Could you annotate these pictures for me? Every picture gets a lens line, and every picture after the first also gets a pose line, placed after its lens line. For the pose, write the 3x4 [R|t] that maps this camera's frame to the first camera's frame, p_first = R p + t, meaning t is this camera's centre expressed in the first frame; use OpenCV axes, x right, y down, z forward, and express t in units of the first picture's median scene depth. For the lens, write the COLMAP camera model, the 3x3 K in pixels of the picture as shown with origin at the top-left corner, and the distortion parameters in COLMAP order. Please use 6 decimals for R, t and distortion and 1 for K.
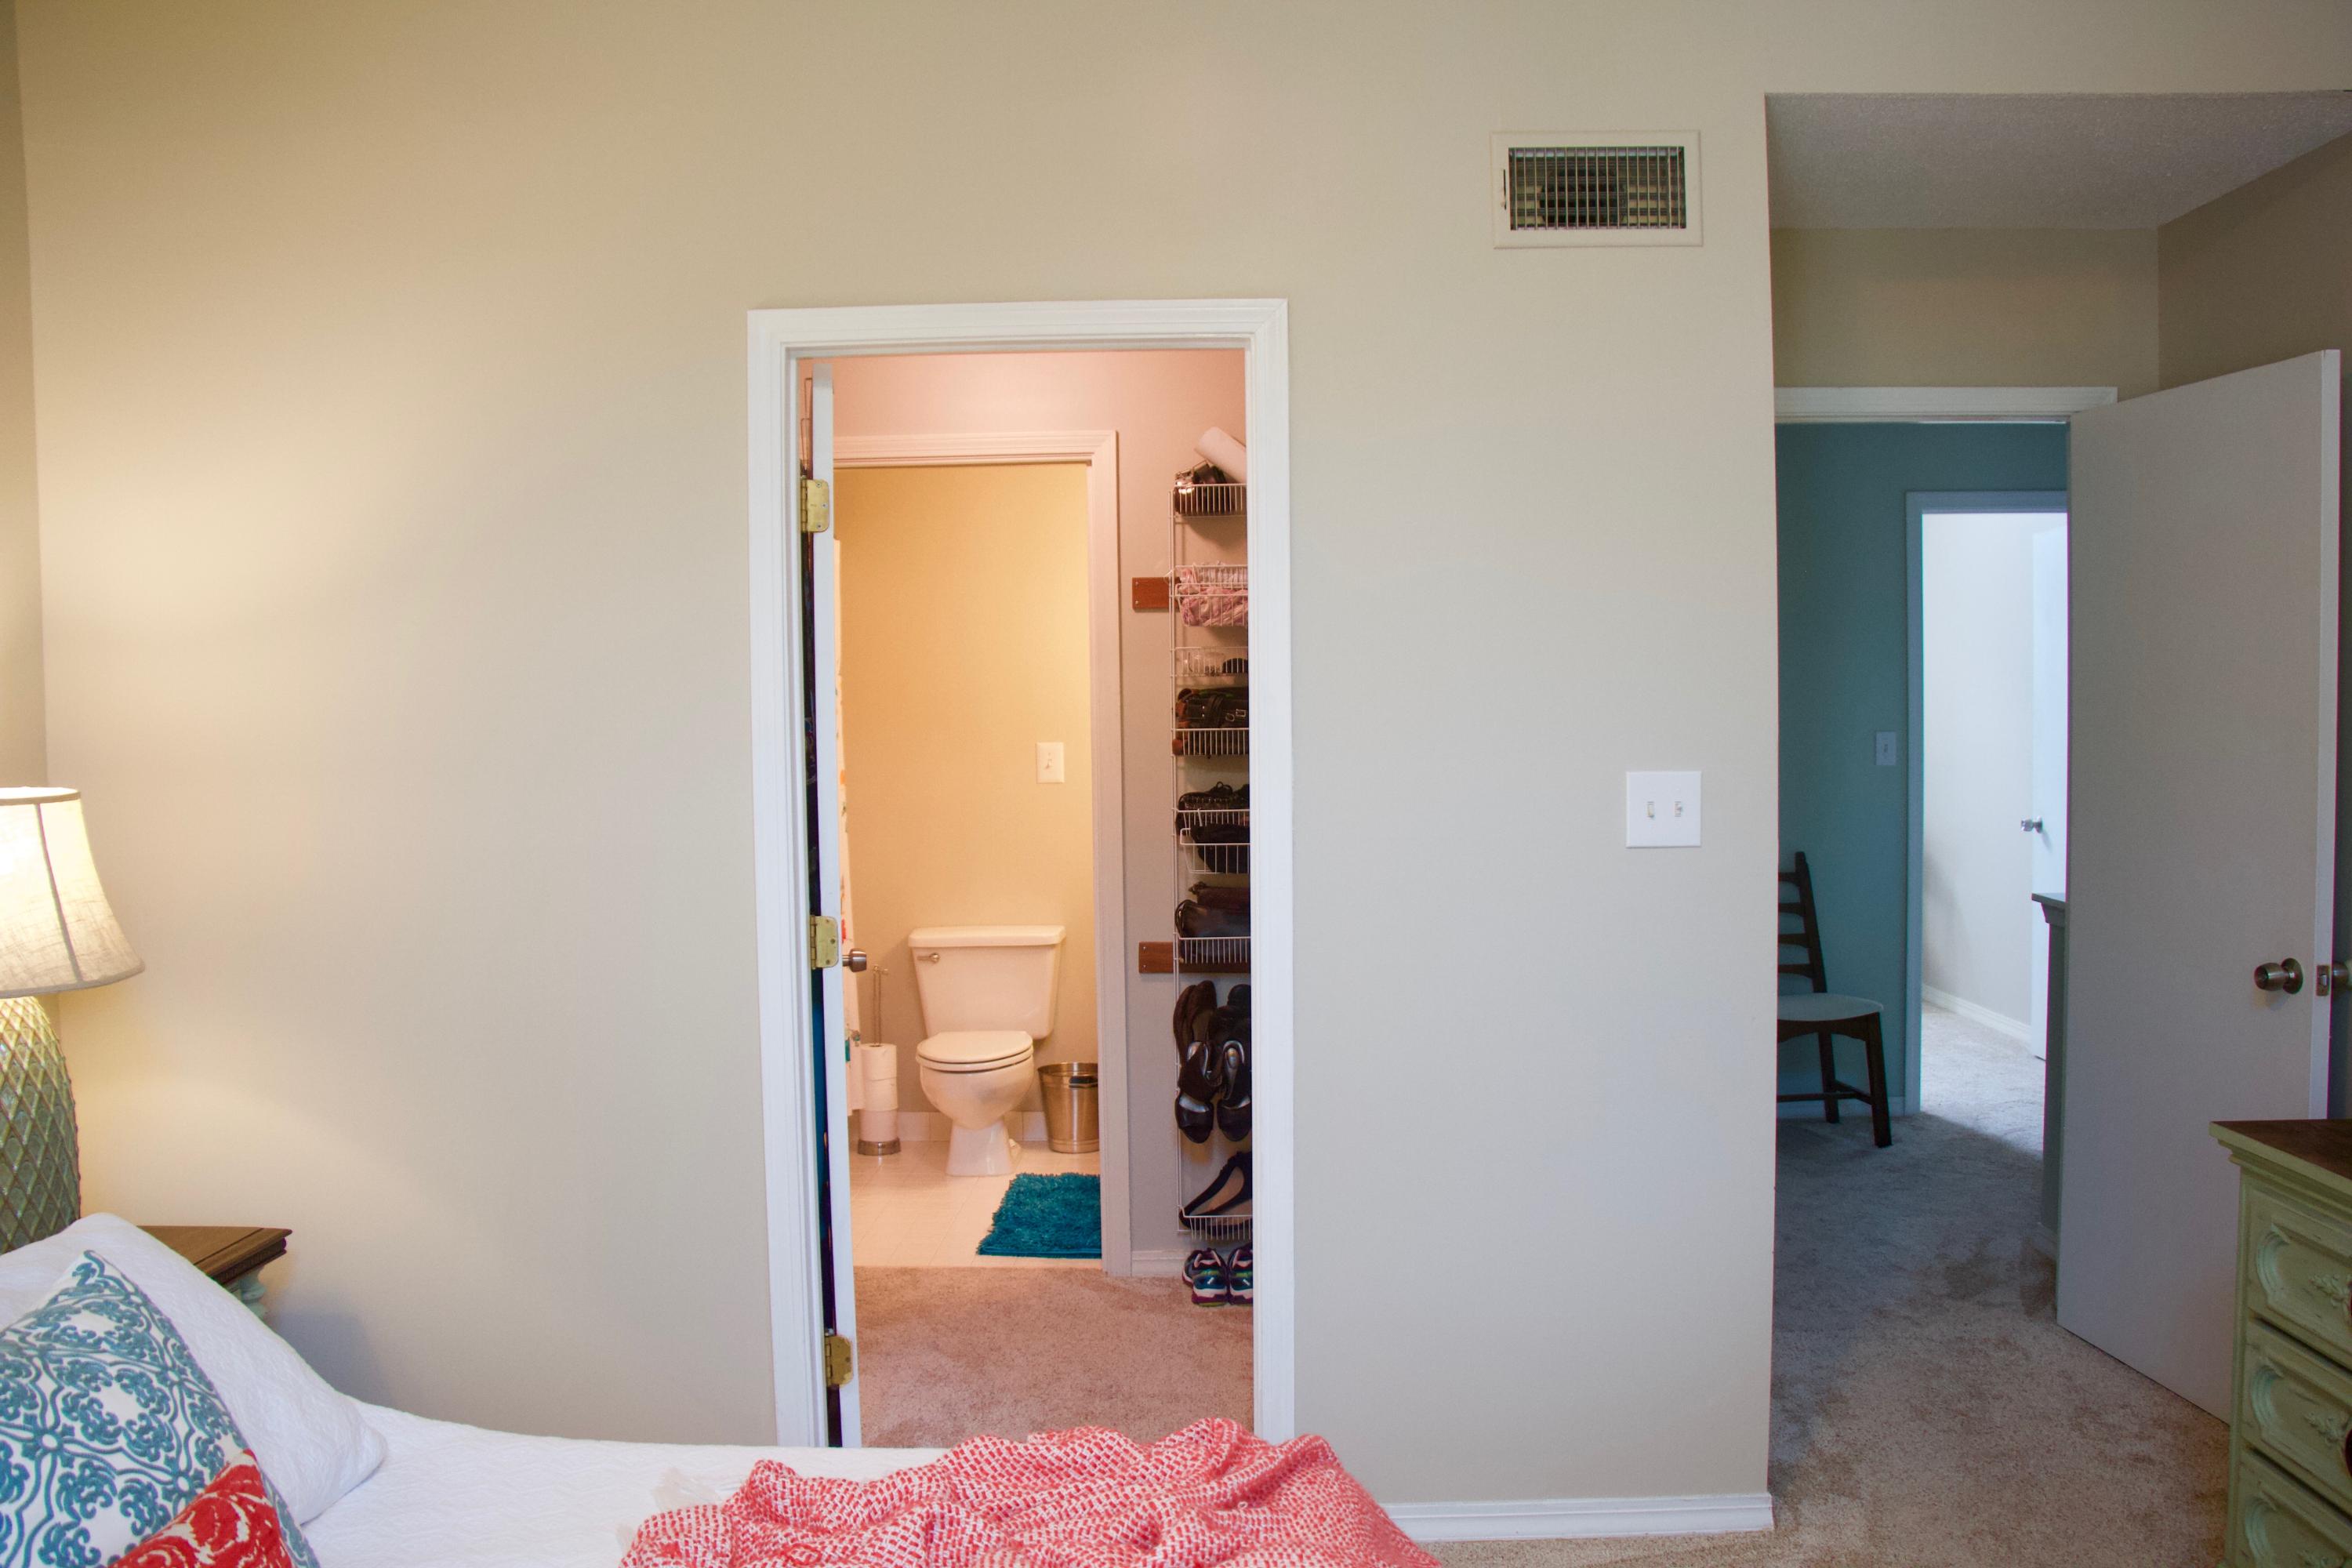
lens RADIAL K [[1983.1, 0, 1172.2], [0, 1983.1, 801.4], [0, 0, 1]] dist [-0.173885, 0.150166]
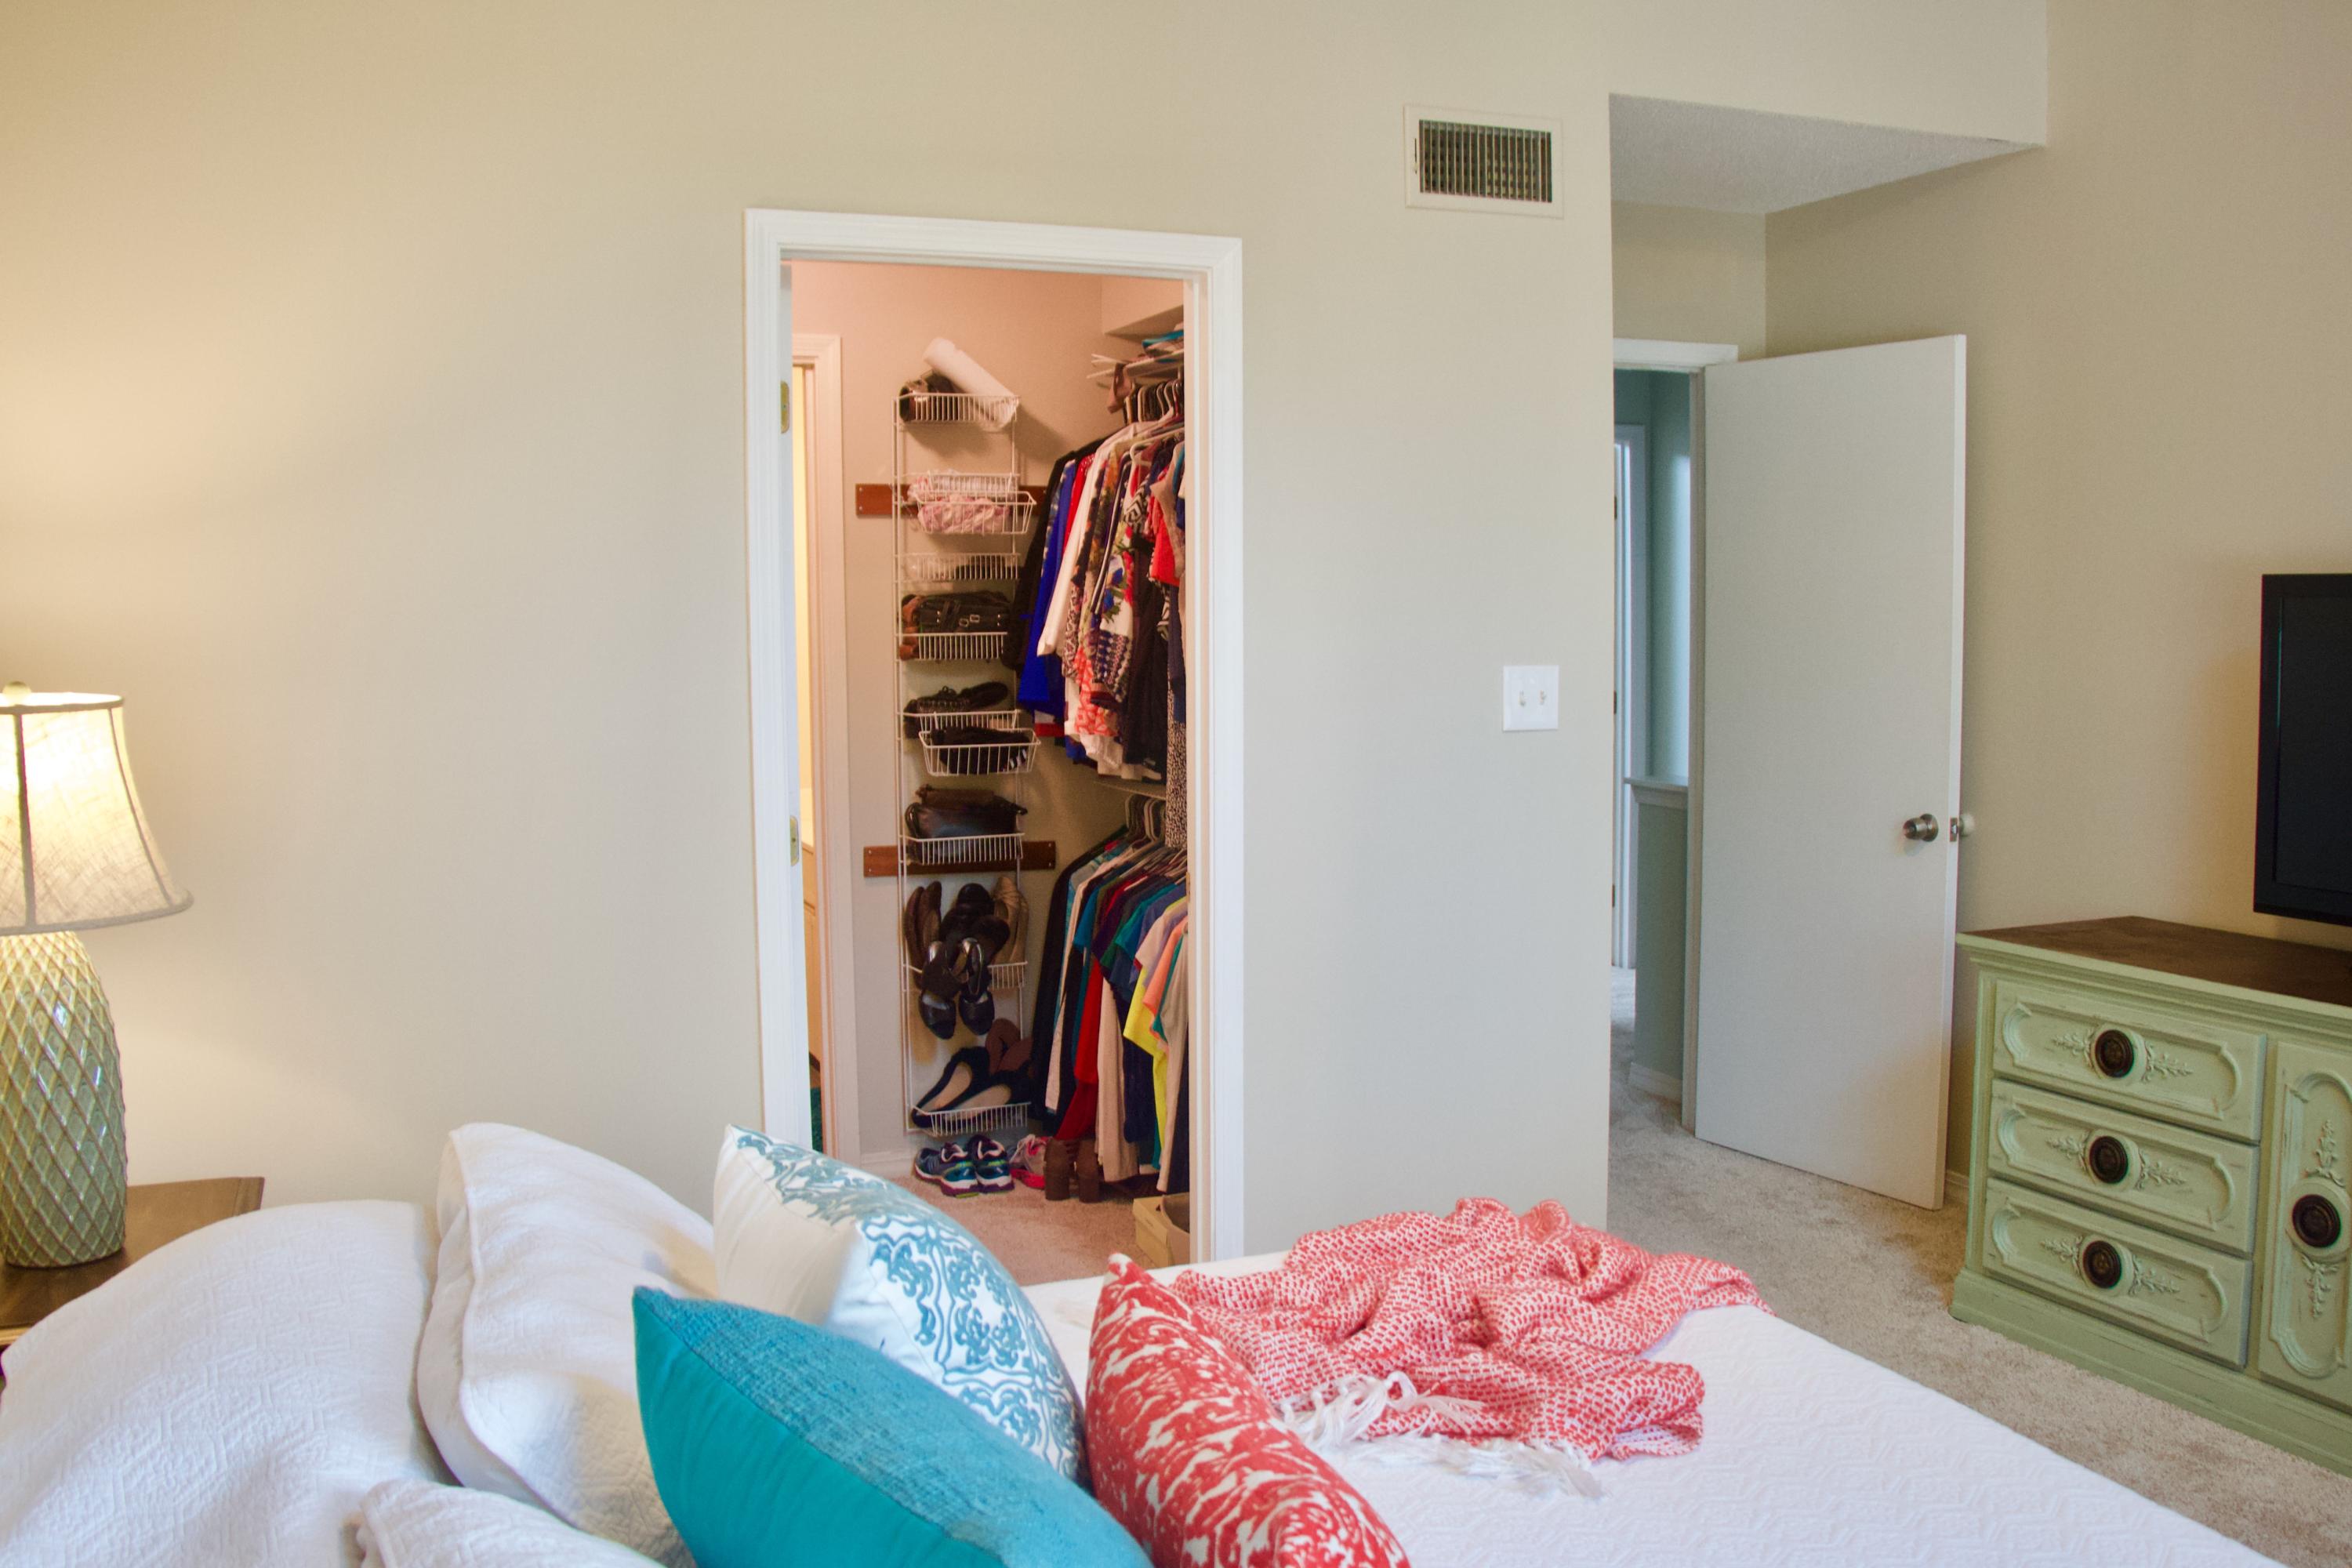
lens RADIAL K [[2128.6, 0, 1176.0], [0, 2128.6, 784.0], [0, 0, 1]] dist [-0.167813, -0.003192]
pose [[0.915625, -0.027377, 0.401099, -0.394608], [0.016226, 0.999382, 0.031171, 0.010825], [-0.401705, -0.022033, 0.915504, -0.063180]]
